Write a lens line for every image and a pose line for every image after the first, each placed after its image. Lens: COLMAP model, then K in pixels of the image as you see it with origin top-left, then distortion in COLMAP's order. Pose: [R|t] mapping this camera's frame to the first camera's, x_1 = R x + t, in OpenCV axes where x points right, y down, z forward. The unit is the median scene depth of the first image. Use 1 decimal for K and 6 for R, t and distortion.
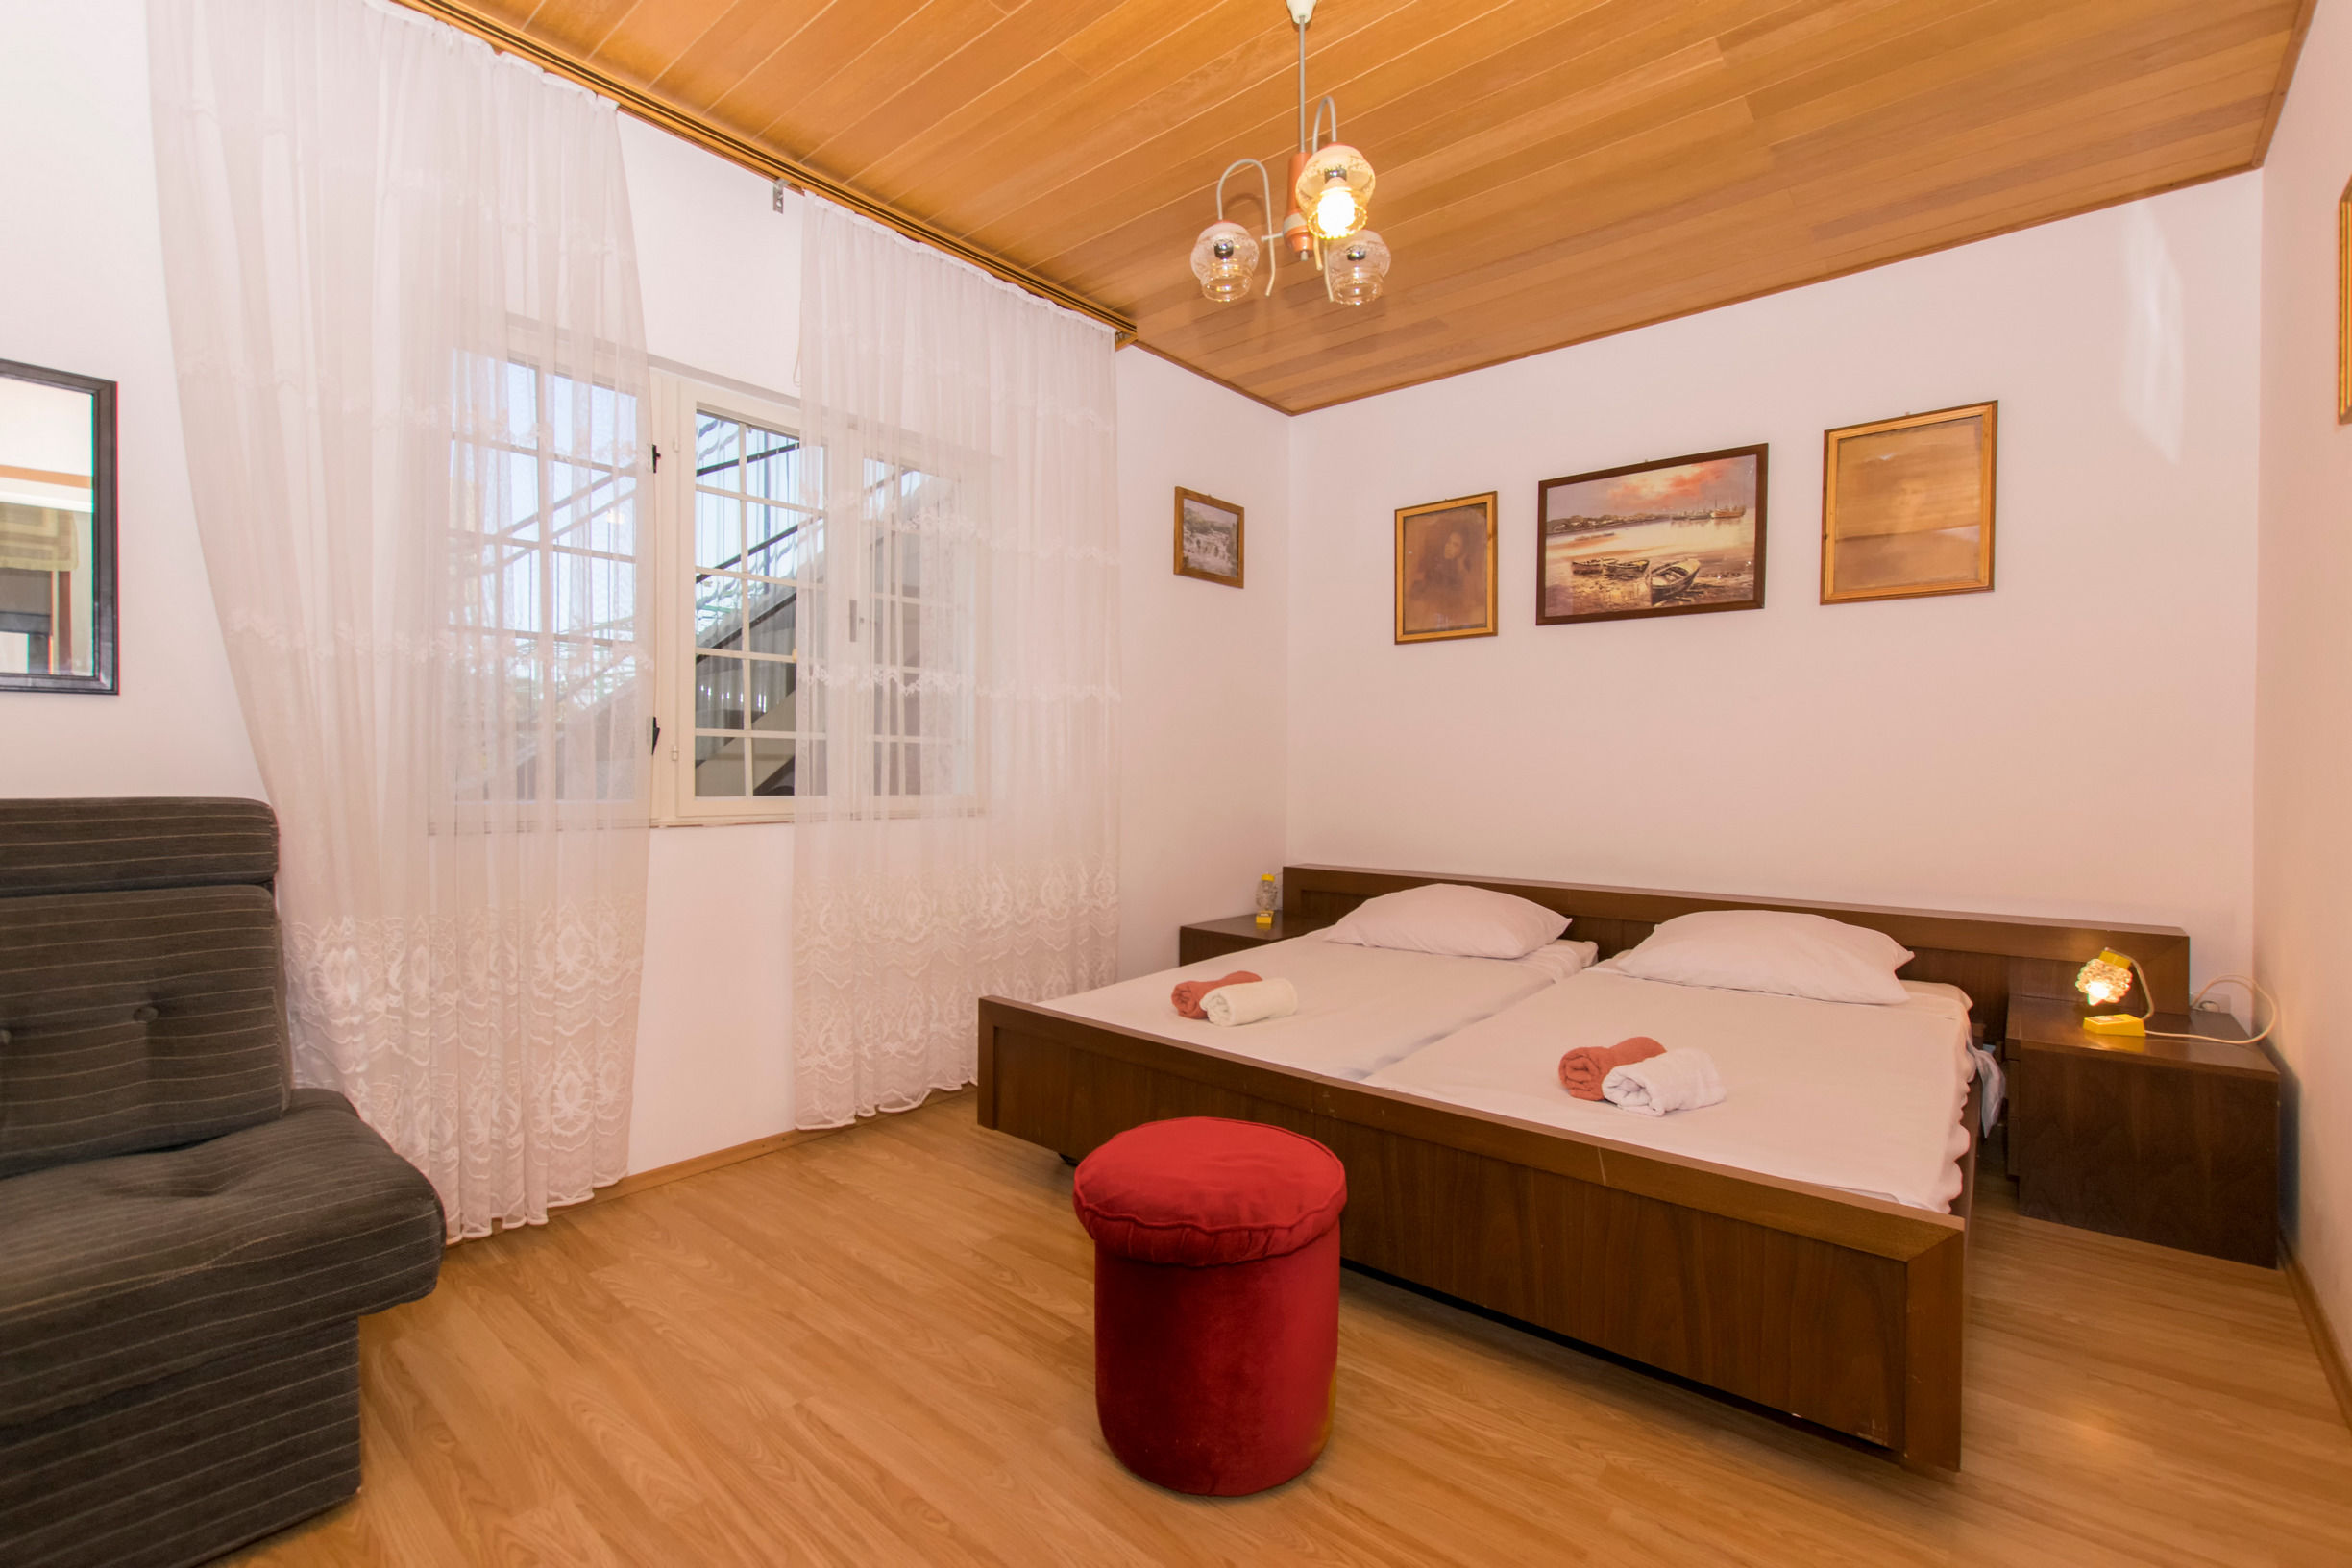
lens RADIAL K [[1017.7, 0, 1166.6], [0, 1017.7, 792.6], [0, 0, 1]] dist [0.003300, -0.001220]
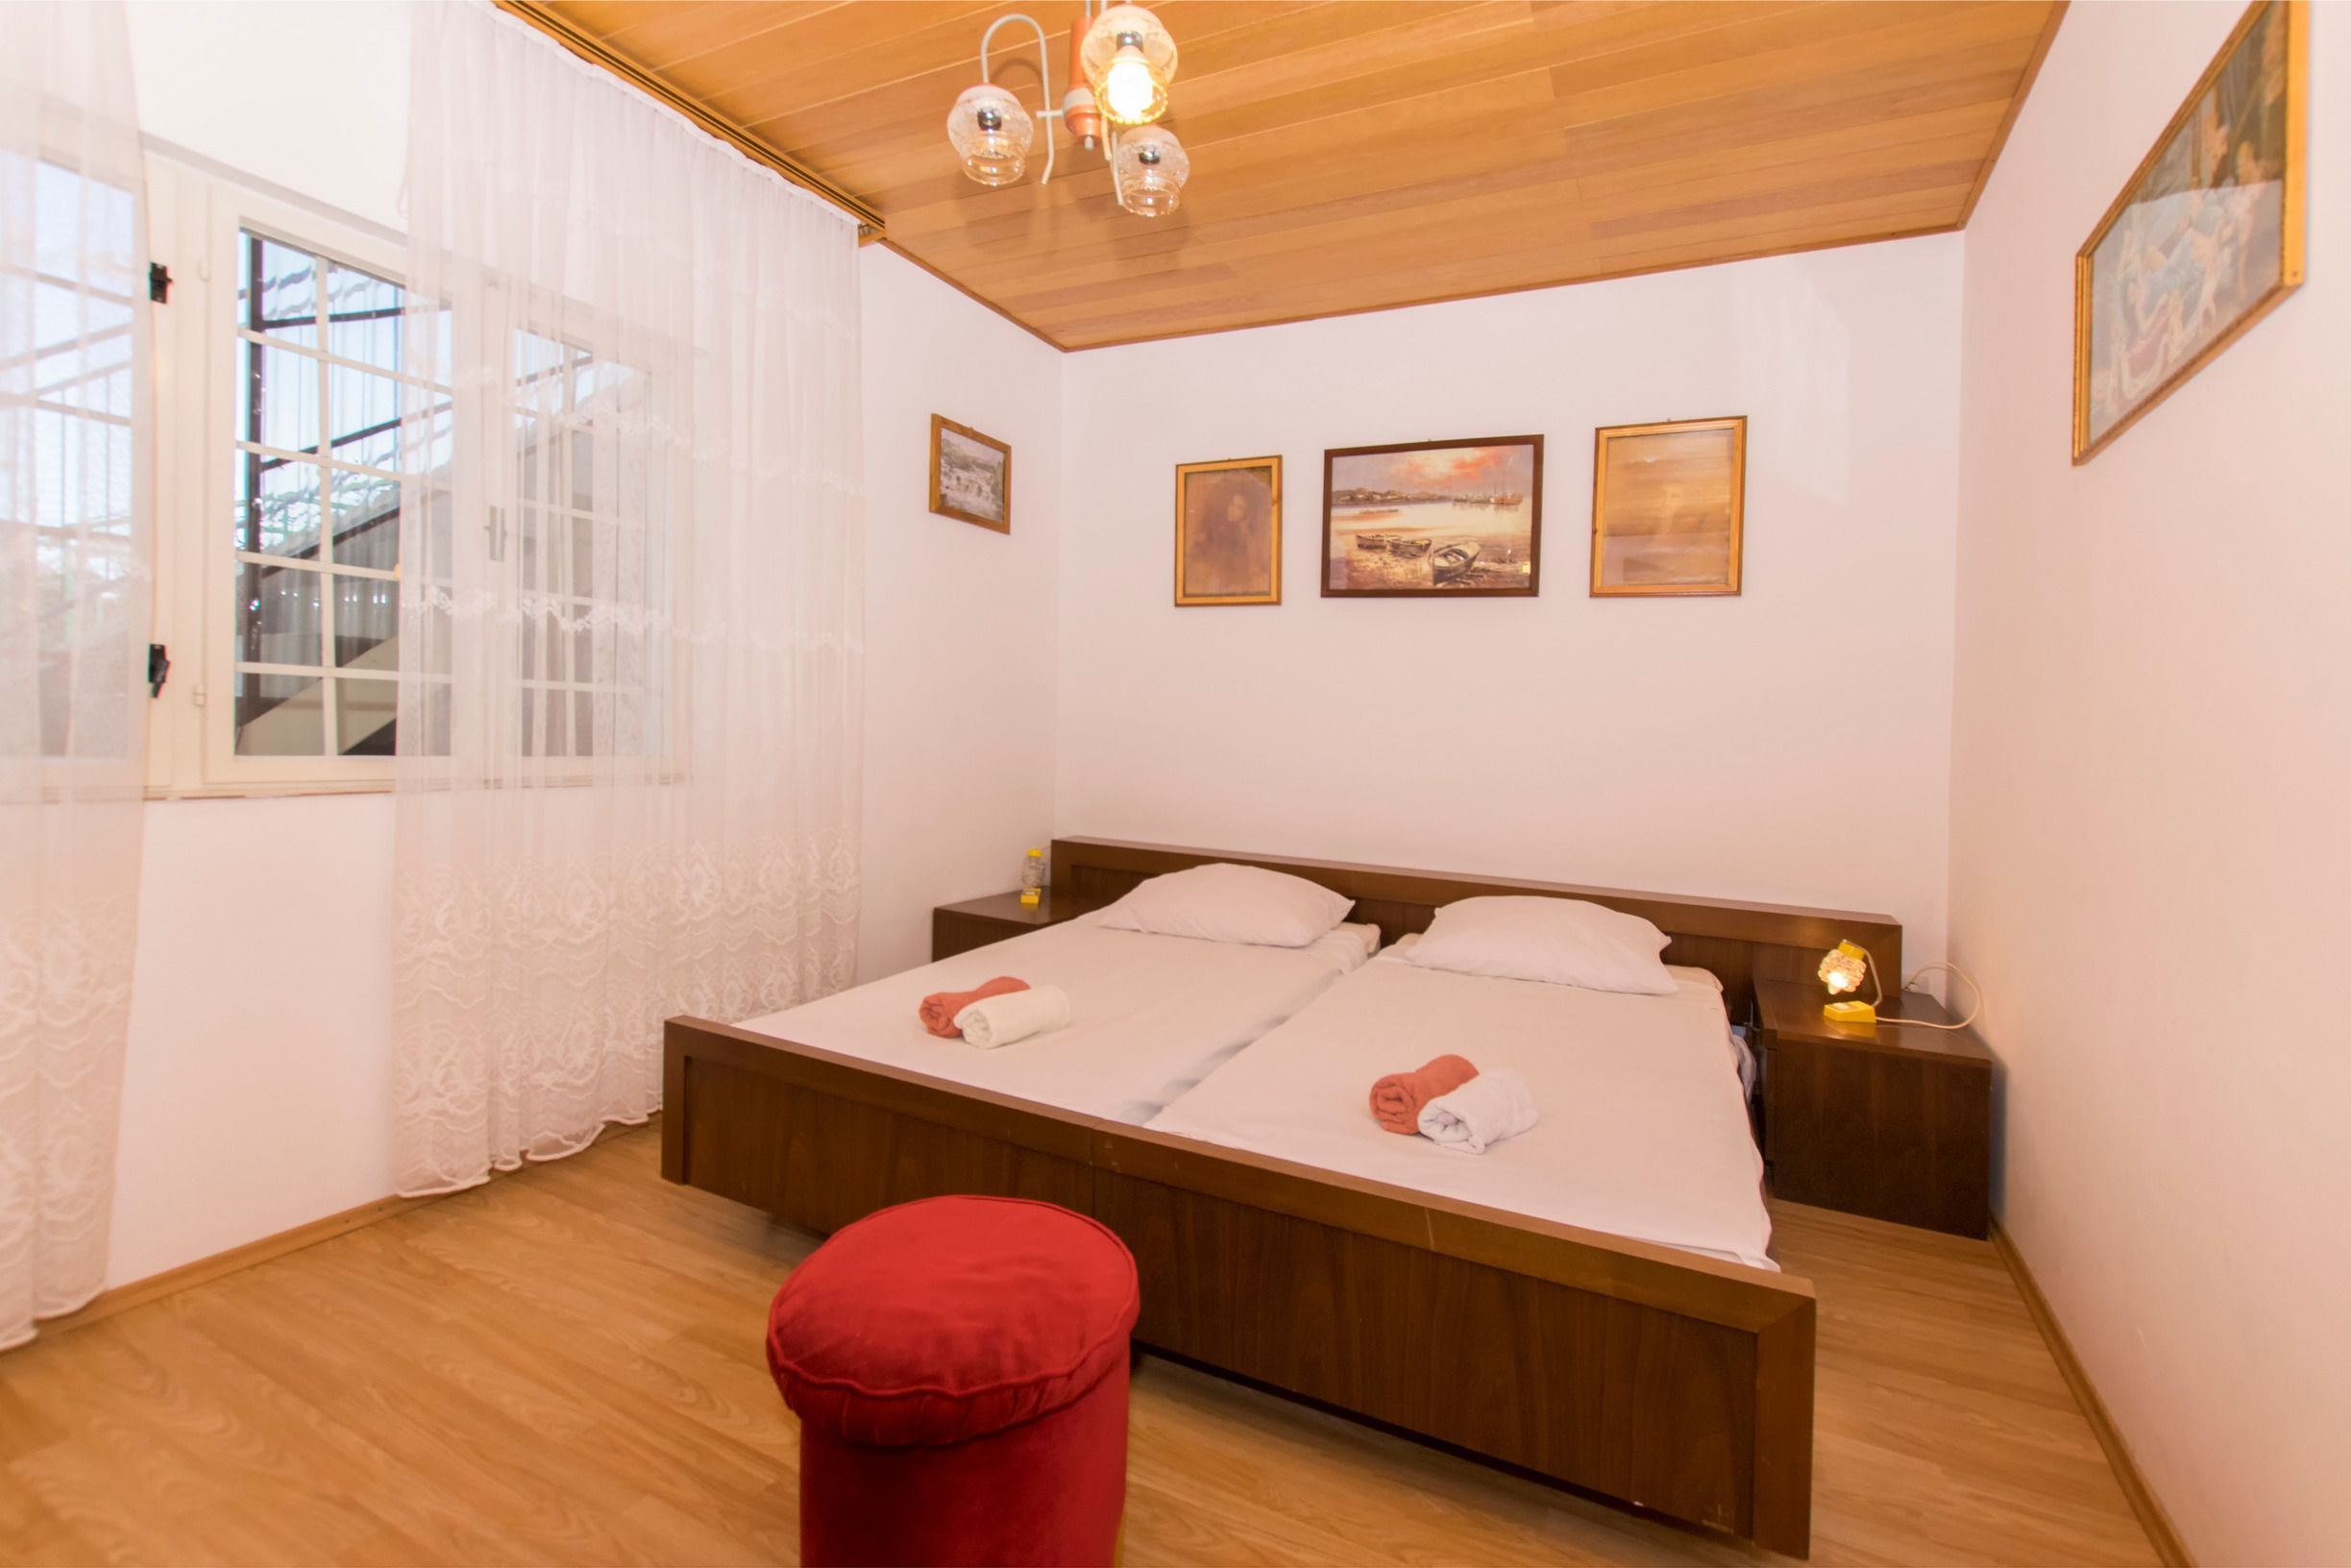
lens RADIAL K [[1017.3, 0, 1288.1], [0, 1017.3, 767.4], [0, 0, 1]] dist [0.003300, -0.001220]
pose [[0.941150, 0.006088, 0.337933, 0.007137], [-0.012663, 0.999771, 0.017254, -0.022691], [-0.337751, -0.020518, 0.941012, 0.114630]]
